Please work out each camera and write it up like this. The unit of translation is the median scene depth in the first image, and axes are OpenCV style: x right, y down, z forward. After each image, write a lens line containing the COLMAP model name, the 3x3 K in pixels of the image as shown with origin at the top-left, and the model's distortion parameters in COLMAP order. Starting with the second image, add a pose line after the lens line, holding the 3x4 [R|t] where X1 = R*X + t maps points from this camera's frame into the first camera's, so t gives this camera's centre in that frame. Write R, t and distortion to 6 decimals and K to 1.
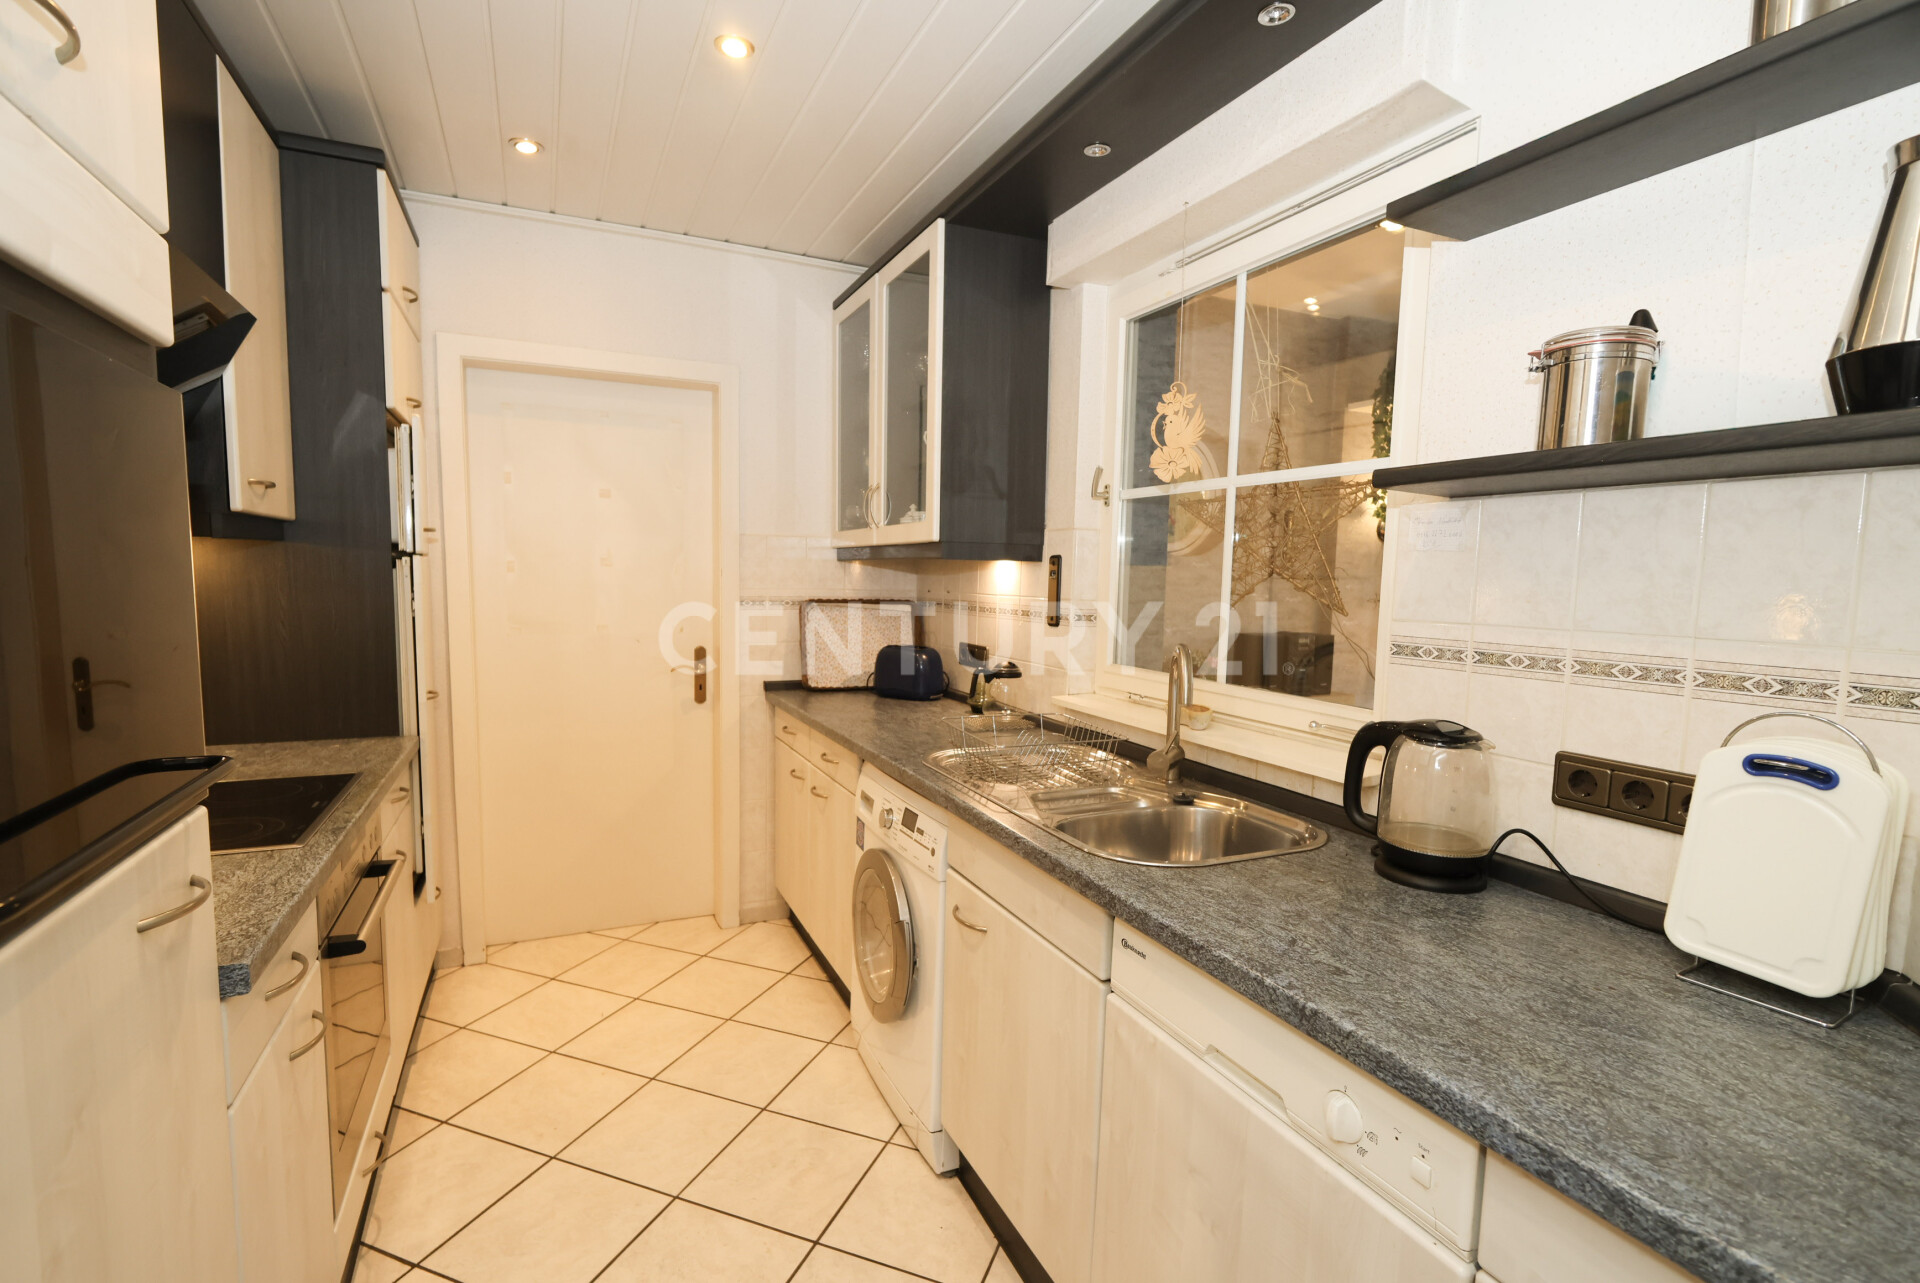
lens RADIAL K [[881.0, 0, 959.1], [0, 881.0, 650.6], [0, 0, 1]] dist [-0.003461, -0.000507]
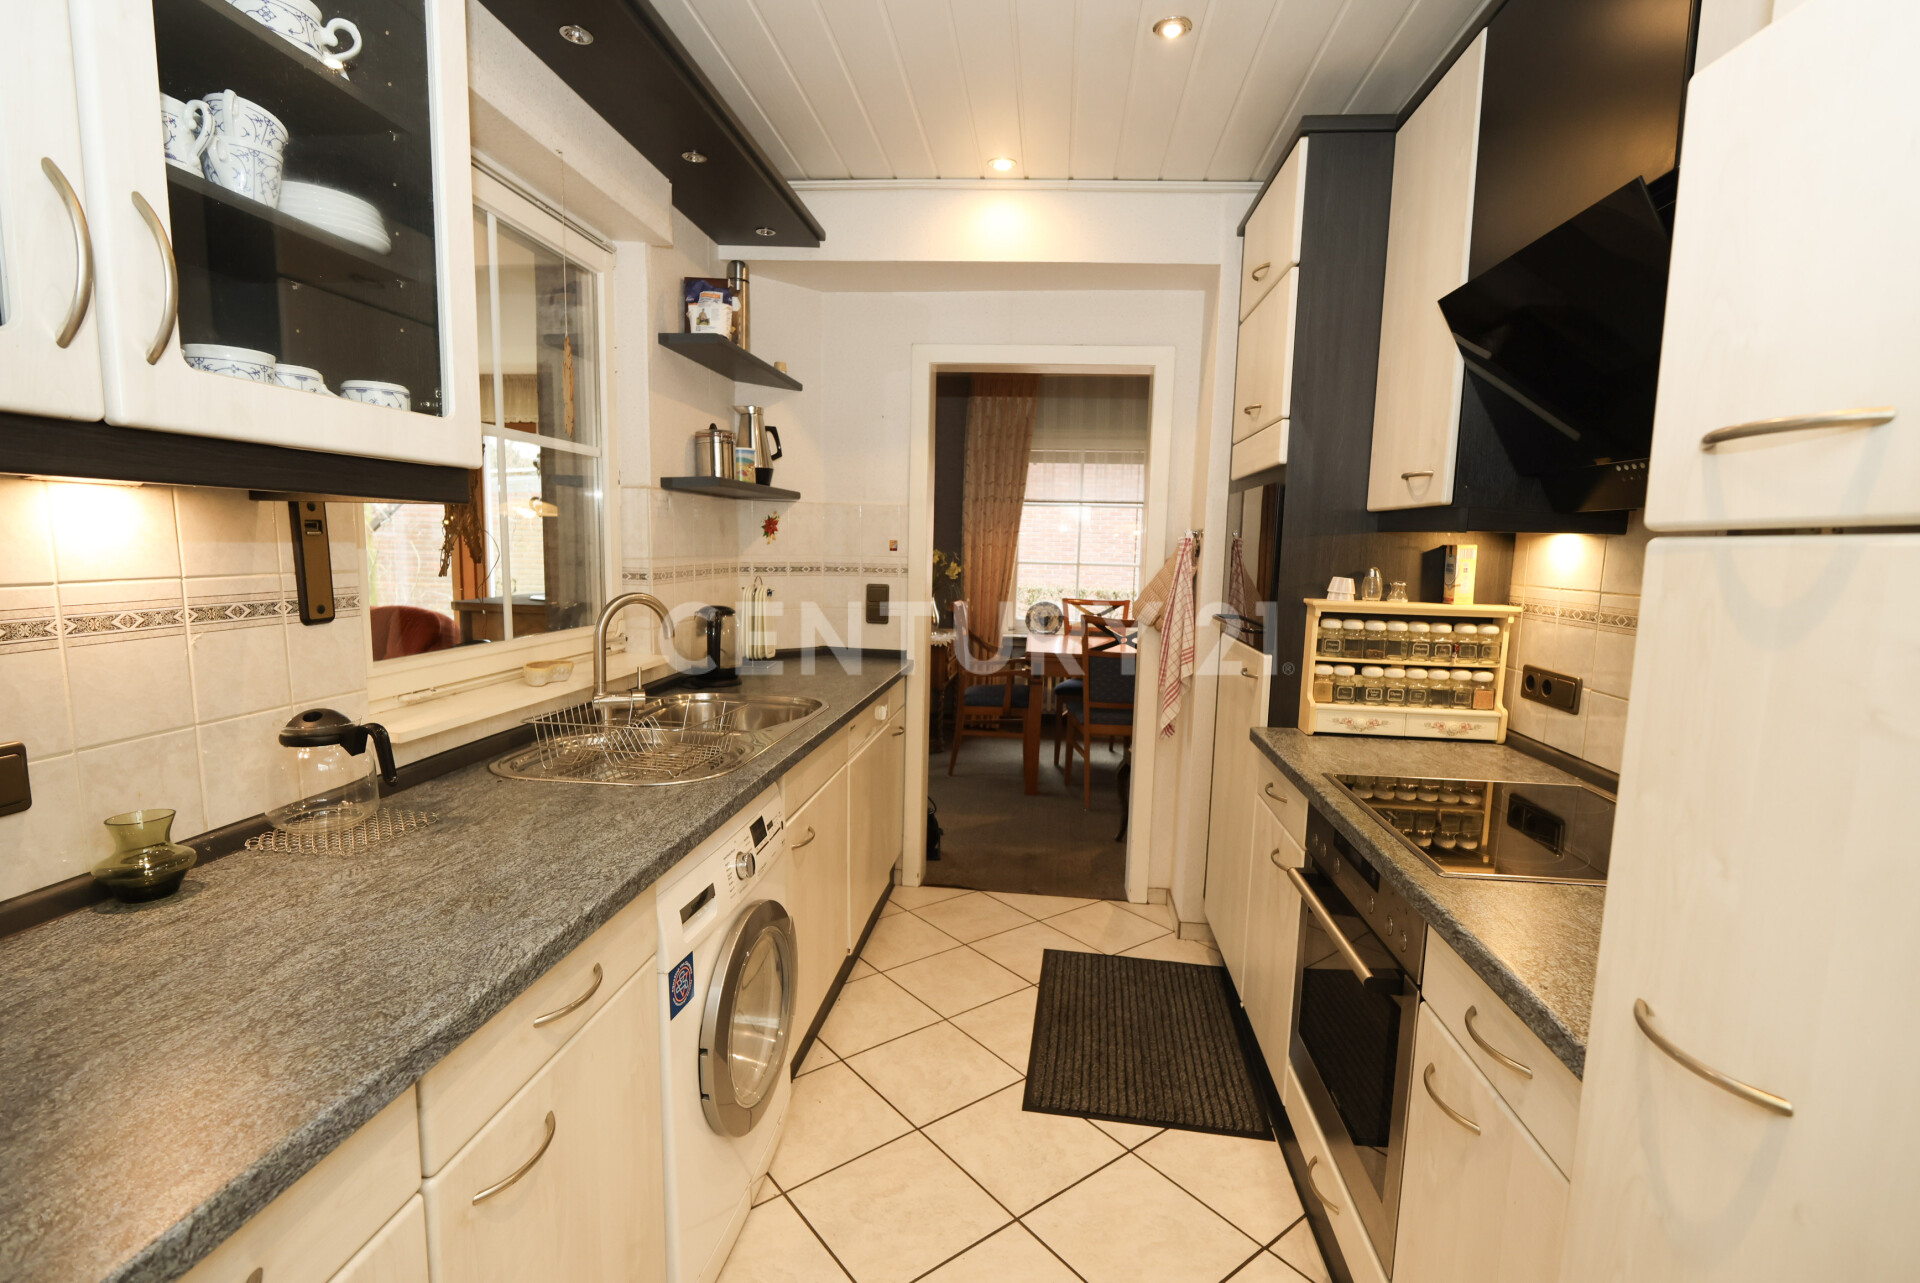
lens RADIAL K [[881.0, 0, 962.0], [0, 881.0, 650.9], [0, 0, 1]] dist [-0.003461, -0.000507]
pose [[-0.857705, -0.084392, 0.507169, -0.523287], [0.019951, 0.980231, 0.196849, -0.118274], [-0.513756, 0.178957, -0.839065, 1.404523]]
